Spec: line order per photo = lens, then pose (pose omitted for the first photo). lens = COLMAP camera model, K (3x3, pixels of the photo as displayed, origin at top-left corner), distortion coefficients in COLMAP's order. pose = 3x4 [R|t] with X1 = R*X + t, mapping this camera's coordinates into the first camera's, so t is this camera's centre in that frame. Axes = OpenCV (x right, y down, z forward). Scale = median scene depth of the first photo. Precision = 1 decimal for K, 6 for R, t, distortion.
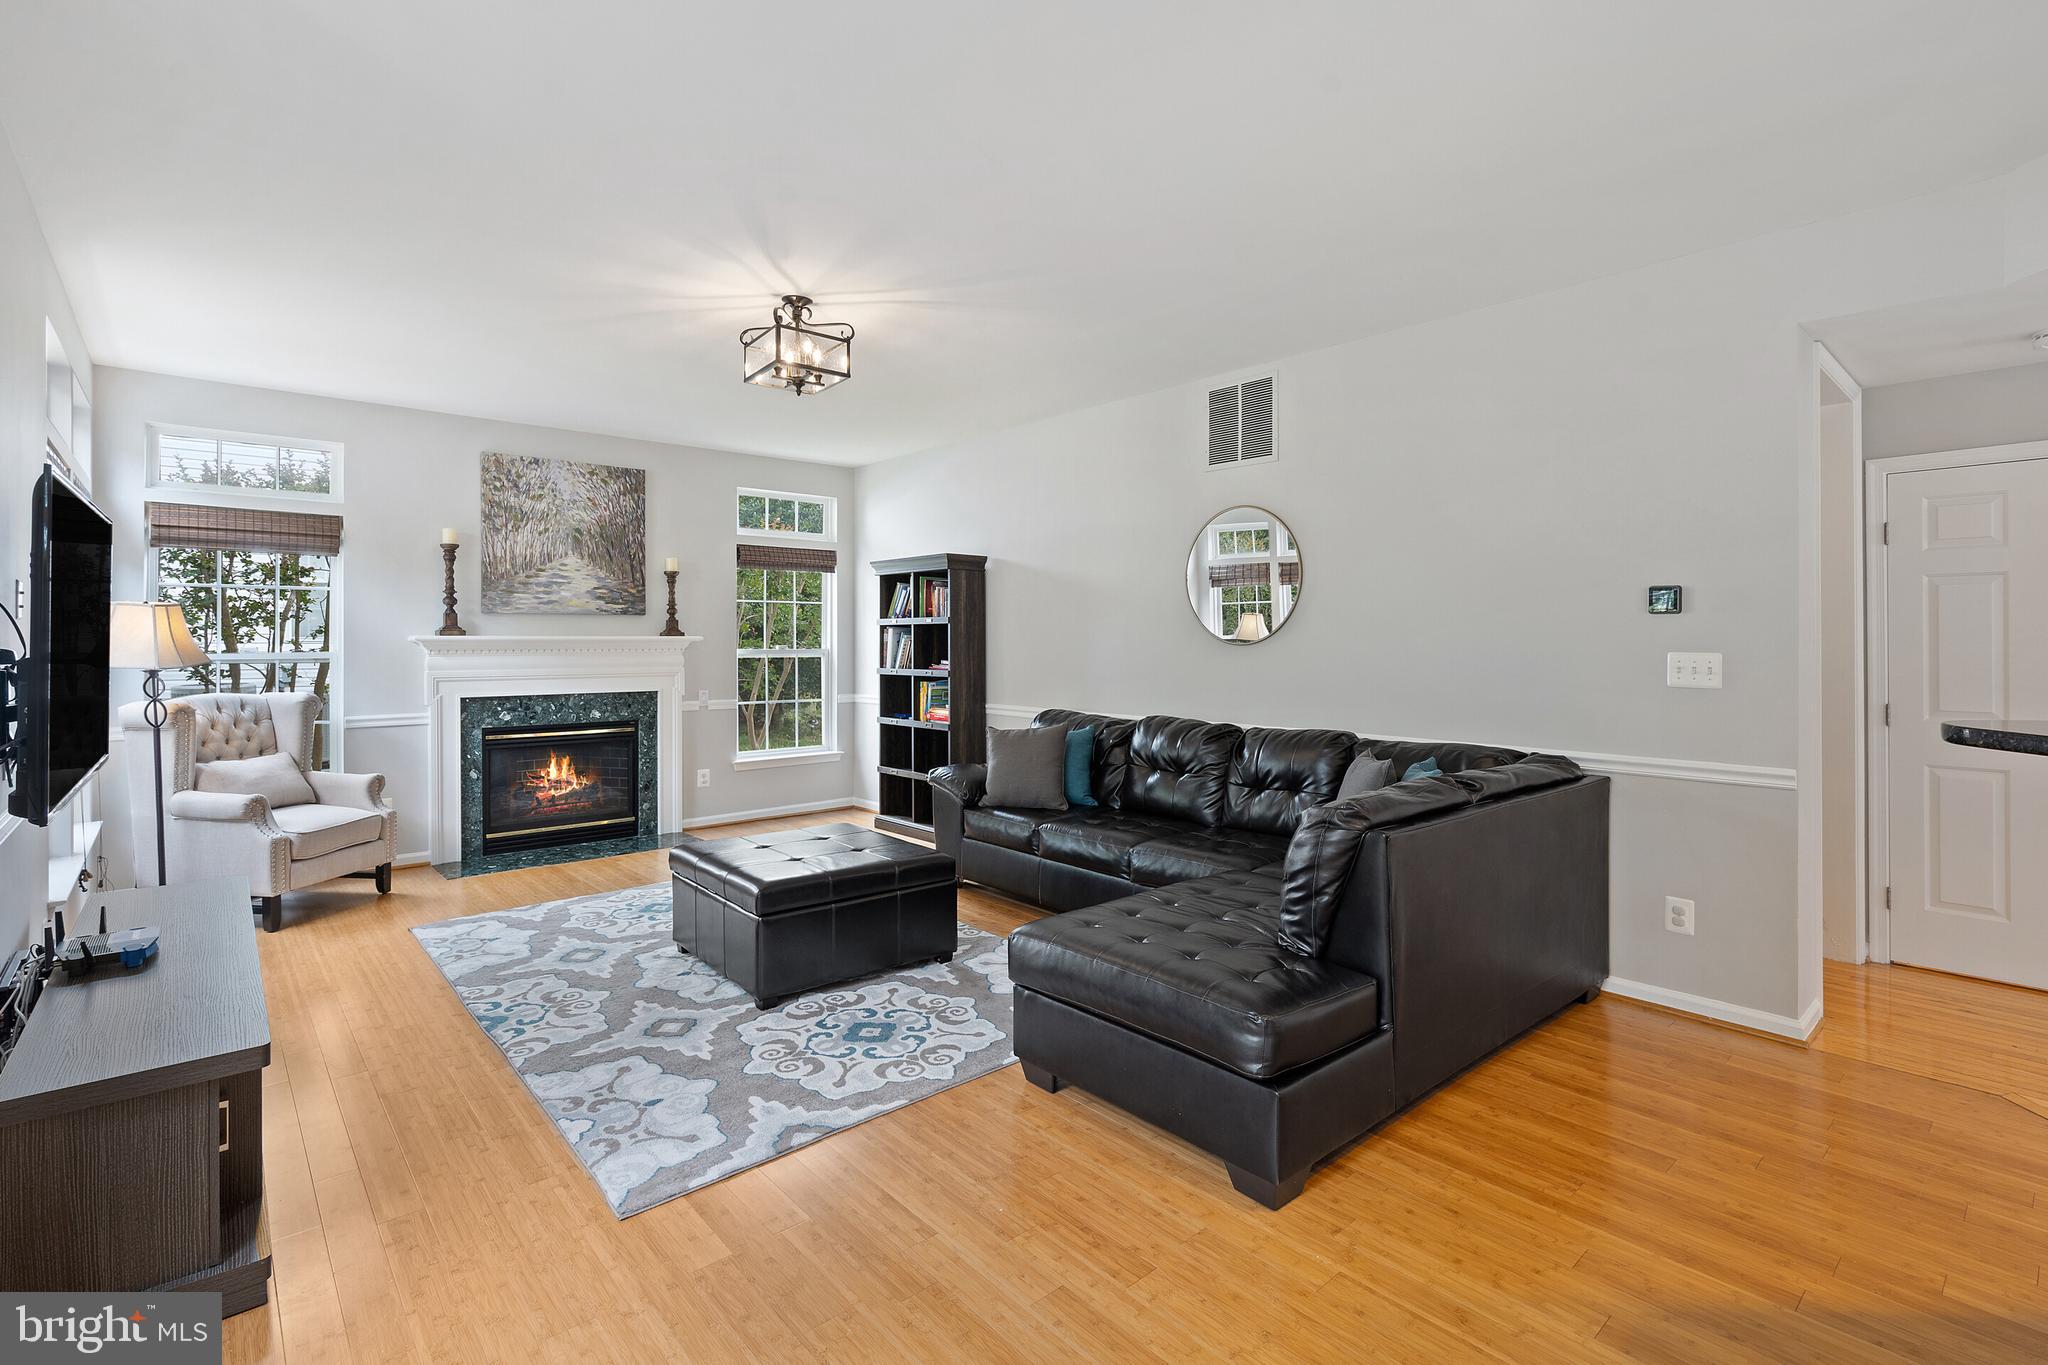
lens RADIAL K [[960.7, 0, 1026.9], [0, 960.7, 625.5], [0, 0, 1]] dist [-0.020549, -0.000150]
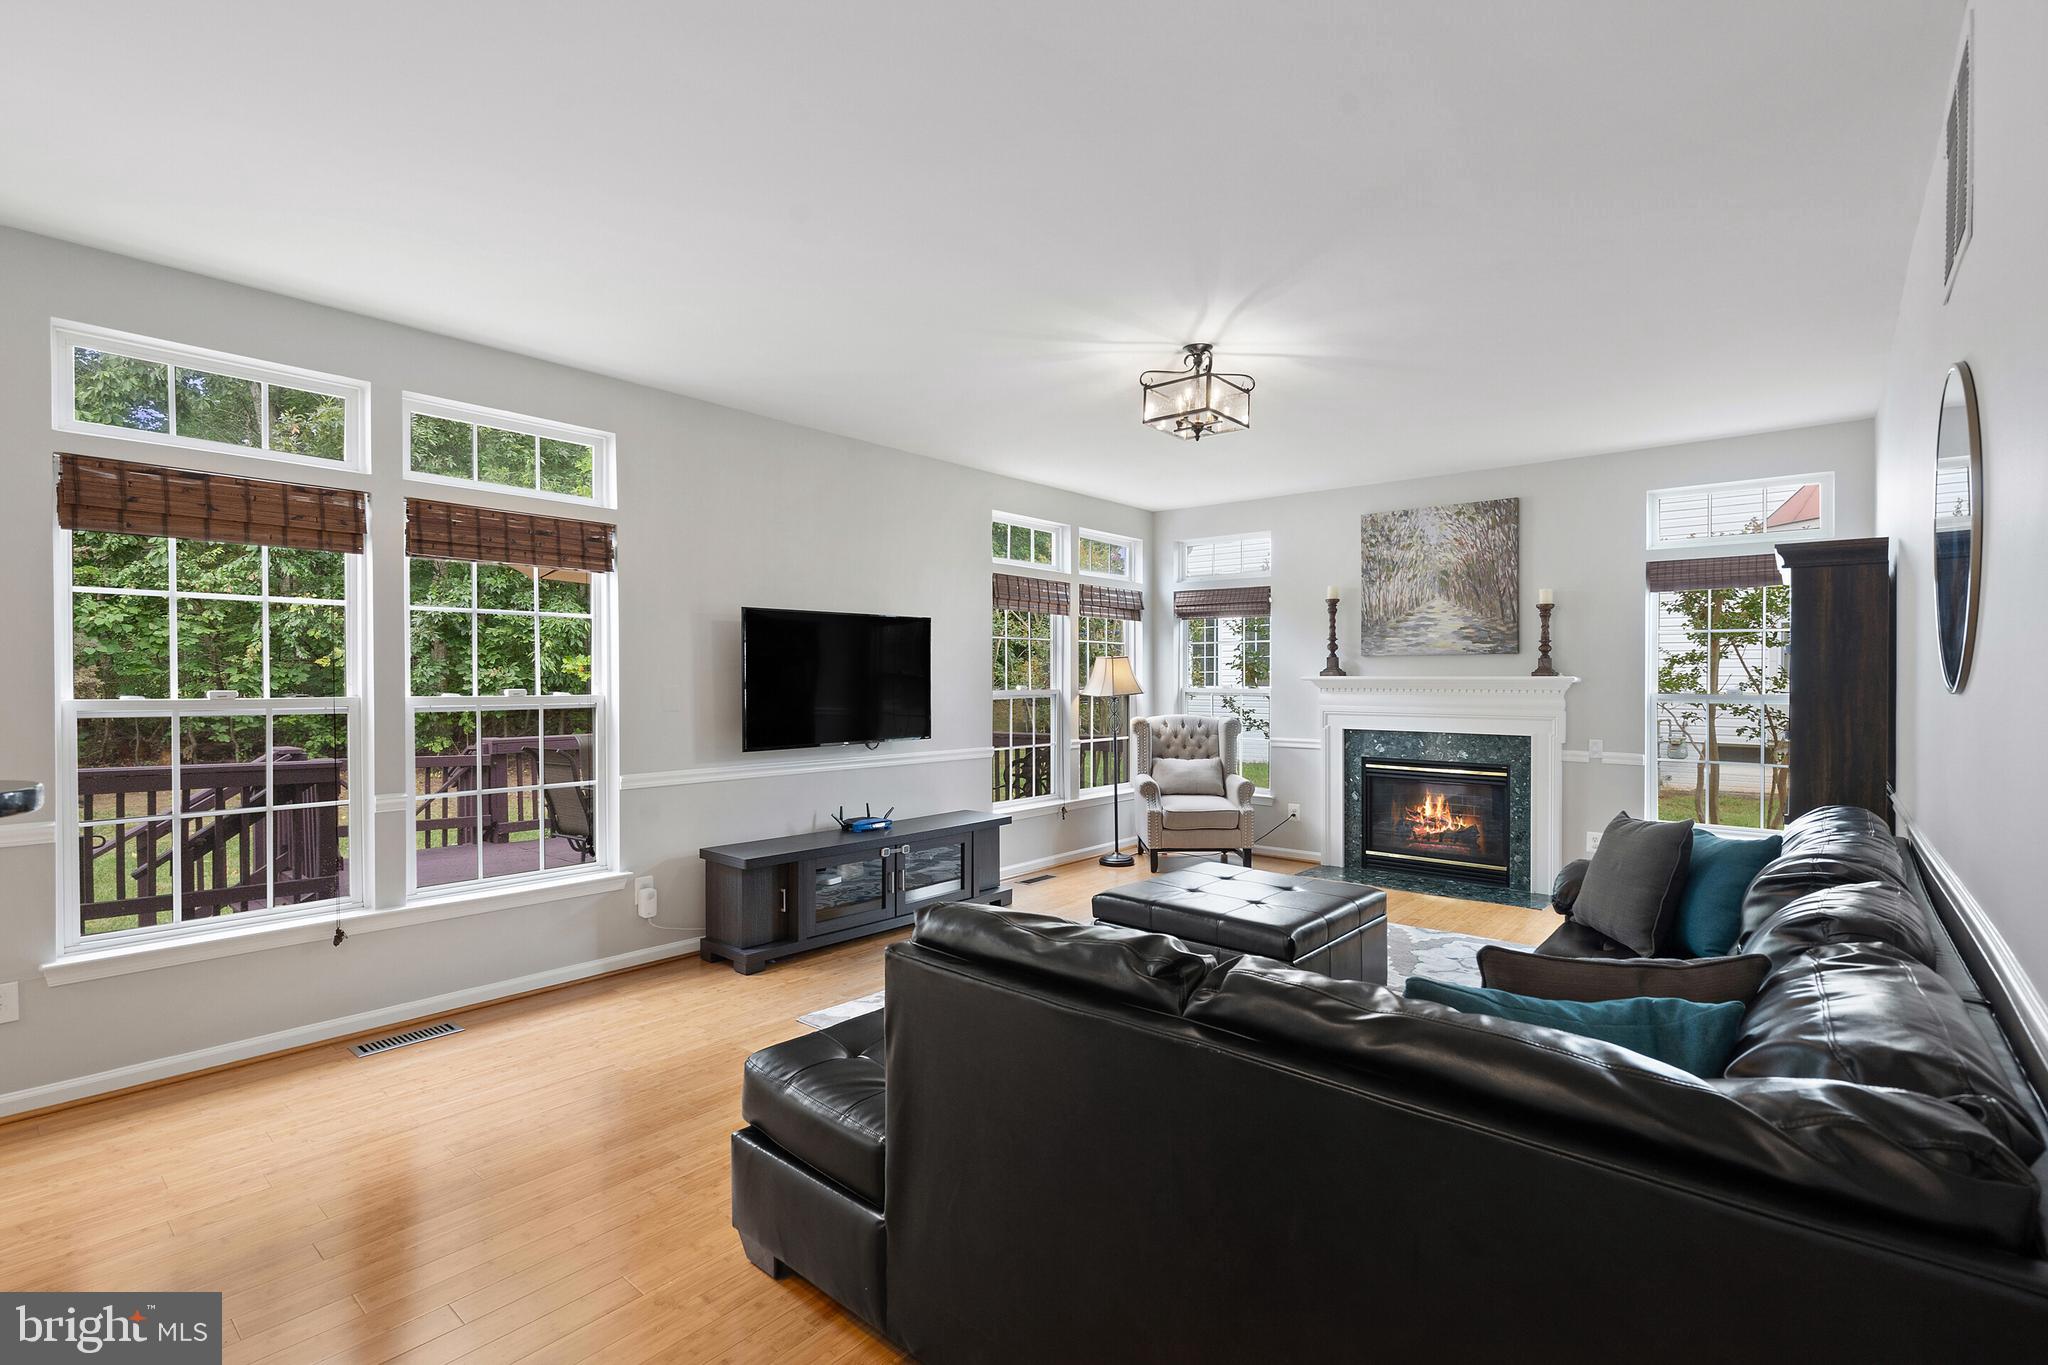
lens RADIAL K [[932.6, 0, 1022.1], [0, 932.6, 680.2], [0, 0, 1]] dist [0.000111, 0.000166]
pose [[0.144108, 0.002793, -0.989558, 0.463937], [0.011123, 0.999928, 0.004443, 0.006031], [0.989499, -0.011647, 0.144067, 0.424233]]
